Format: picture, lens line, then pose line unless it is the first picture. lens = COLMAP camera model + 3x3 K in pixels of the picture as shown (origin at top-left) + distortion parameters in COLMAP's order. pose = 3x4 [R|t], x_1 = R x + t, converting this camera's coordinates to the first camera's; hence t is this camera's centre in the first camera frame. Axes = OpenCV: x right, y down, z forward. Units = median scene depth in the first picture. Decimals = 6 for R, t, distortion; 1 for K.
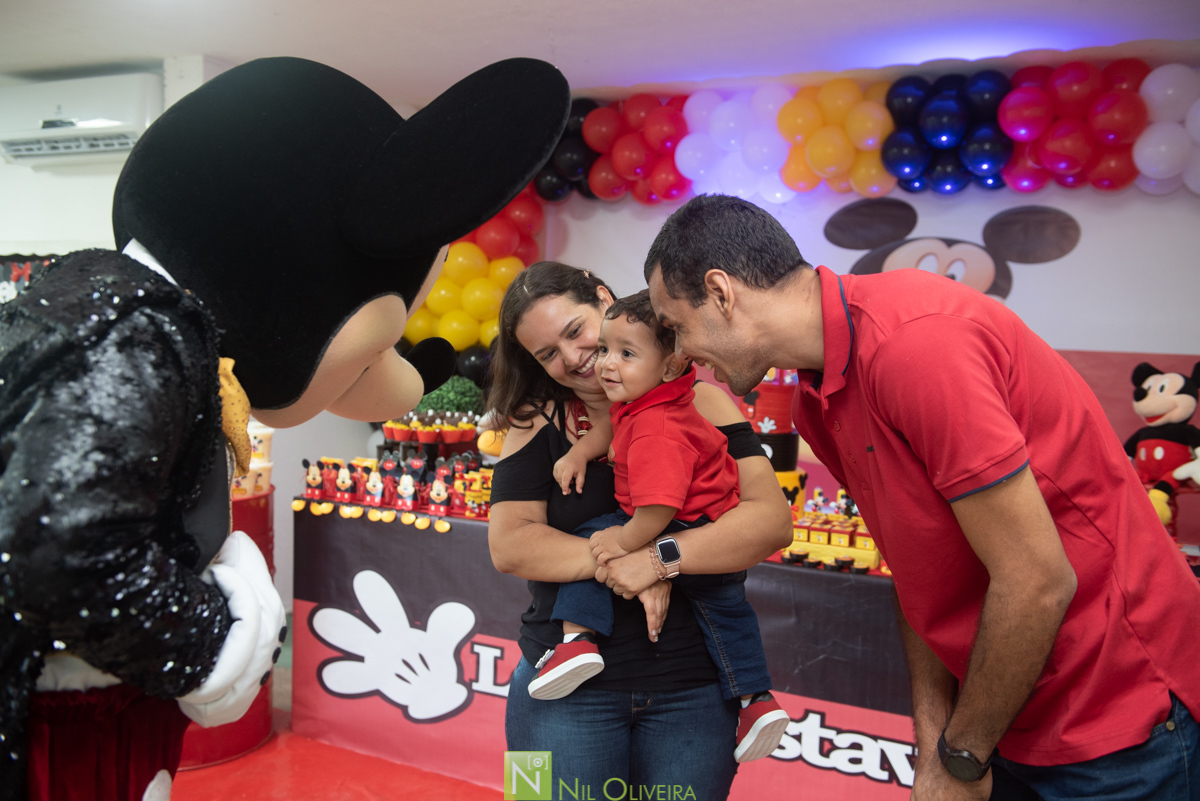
lens RADIAL K [[1051.3, 0, 603.4], [0, 1051.3, 398.6], [0, 0, 1]] dist [-0.002476, -0.003936]
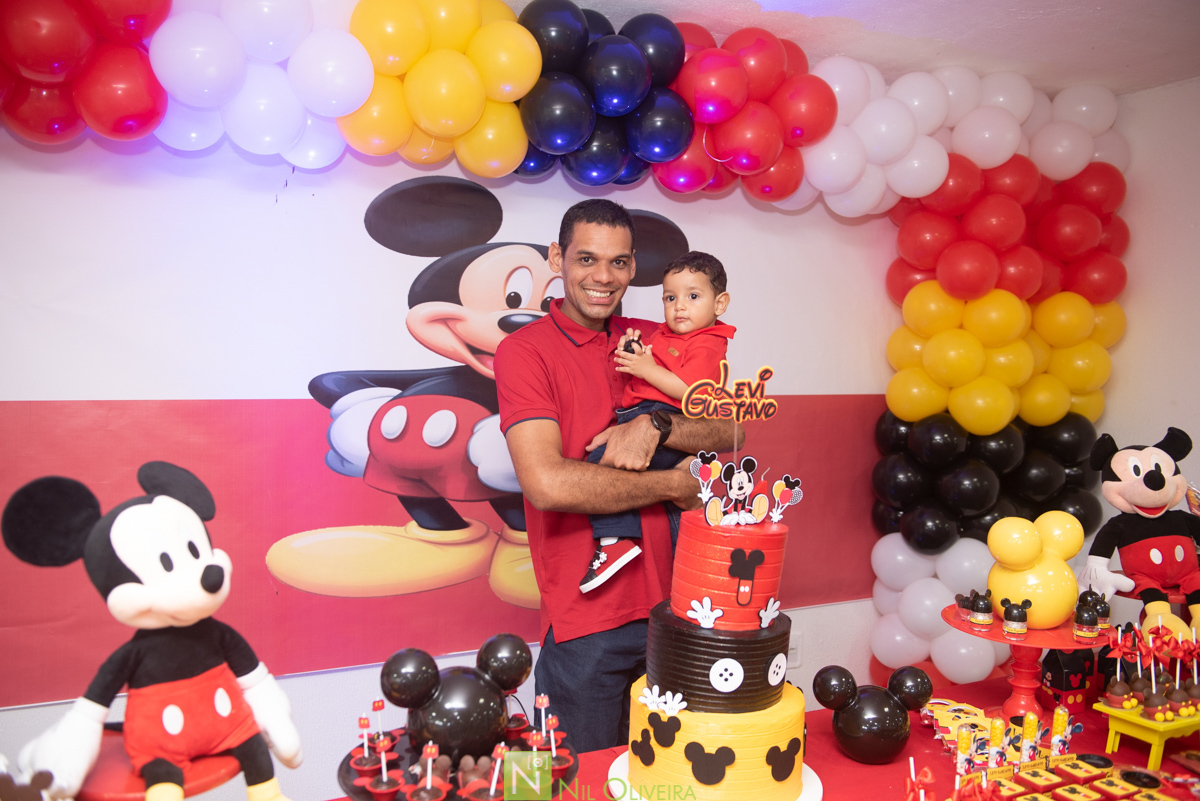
lens RADIAL K [[1028.9, 0, 600.0], [0, 1028.9, 400.5], [0, 0, 1]] dist [-0.008550, -0.003647]
pose [[0.598321, -0.067169, 0.798437, -0.263669], [0.059933, 0.997440, 0.038998, -0.094386], [-0.799012, 0.024519, 0.600815, 0.716115]]
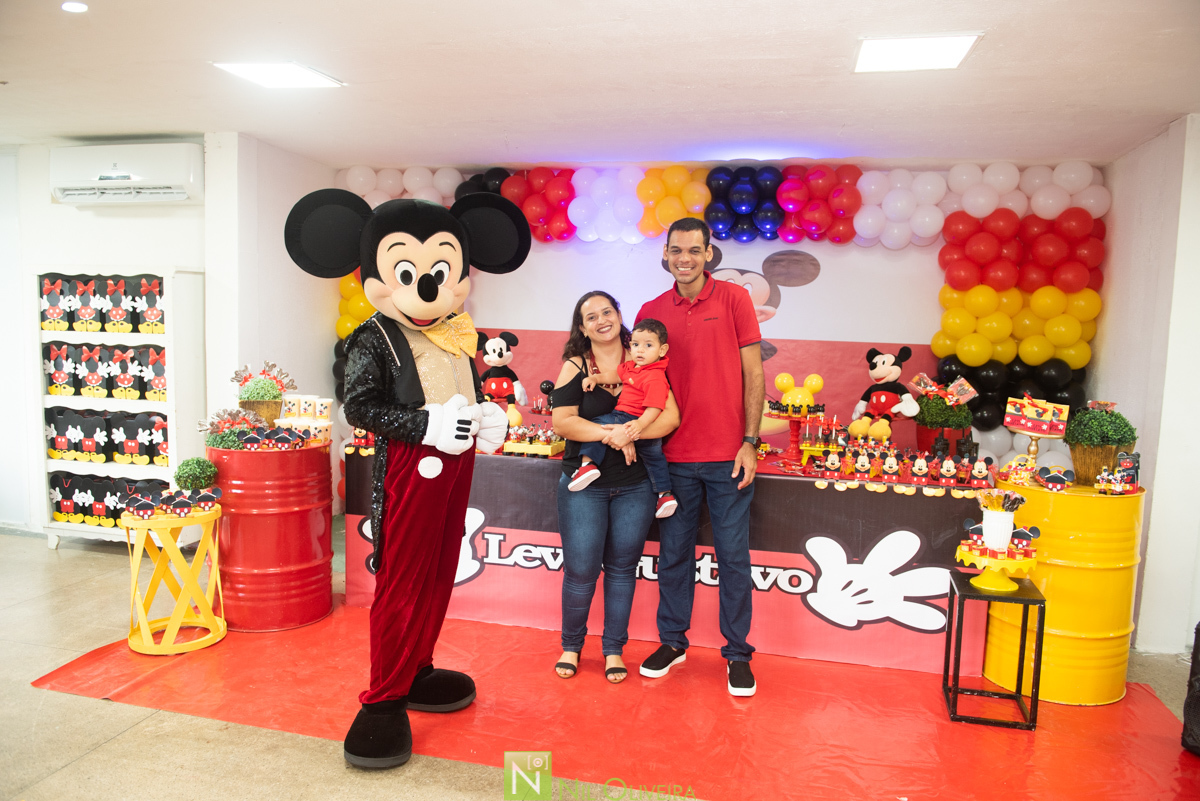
lens RADIAL K [[840.0, 0, 604.5], [0, 840.0, 401.0], [0, 0, 1]] dist [-0.049034, 0.000629]
pose [[0.971524, -0.024316, 0.235692, -0.218559], [0.017749, 0.999394, 0.029944, 0.003720], [-0.236277, -0.024909, 0.971366, -0.221392]]
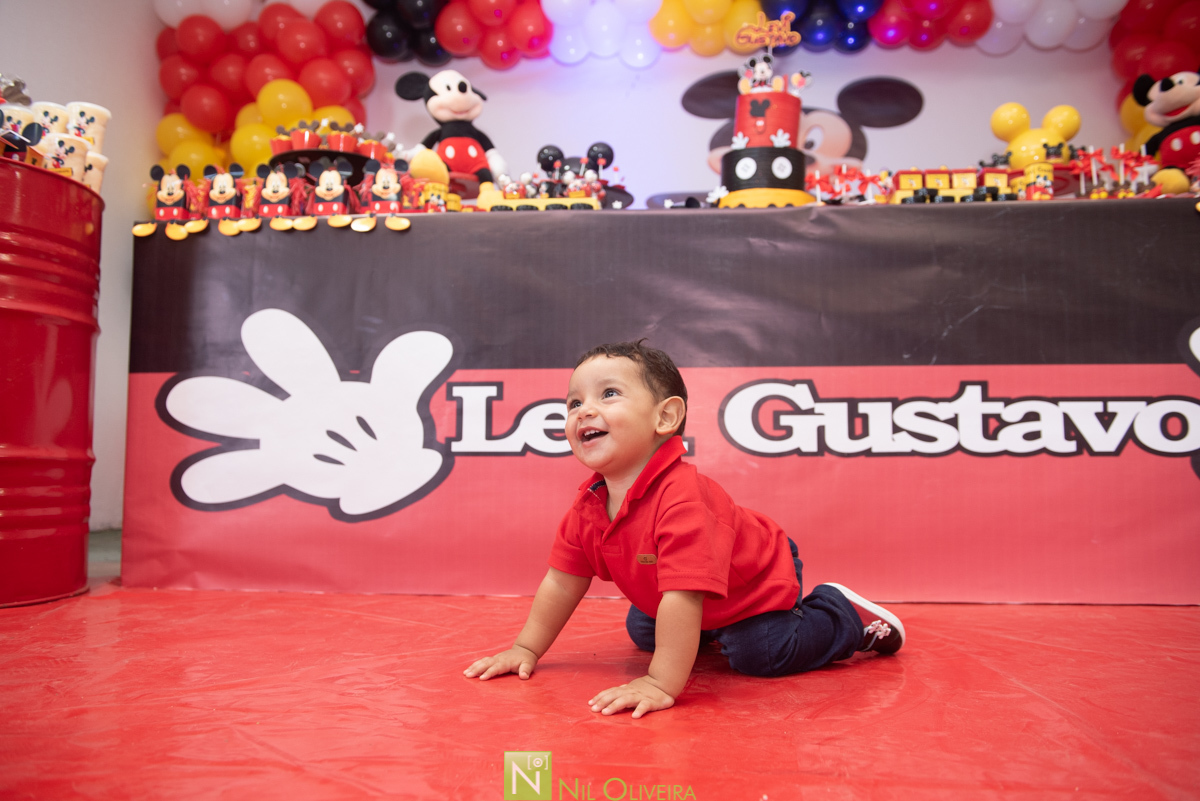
lens RADIAL K [[905.6, 0, 600.0], [0, 905.6, 400.5], [0, 0, 1]] dist [-0.032907, -0.004389]
pose [[0.931387, -0.003158, 0.364017, -0.228616], [0.052611, 0.990632, -0.126019, 0.296611], [-0.360209, 0.136523, 0.922828, 0.384949]]
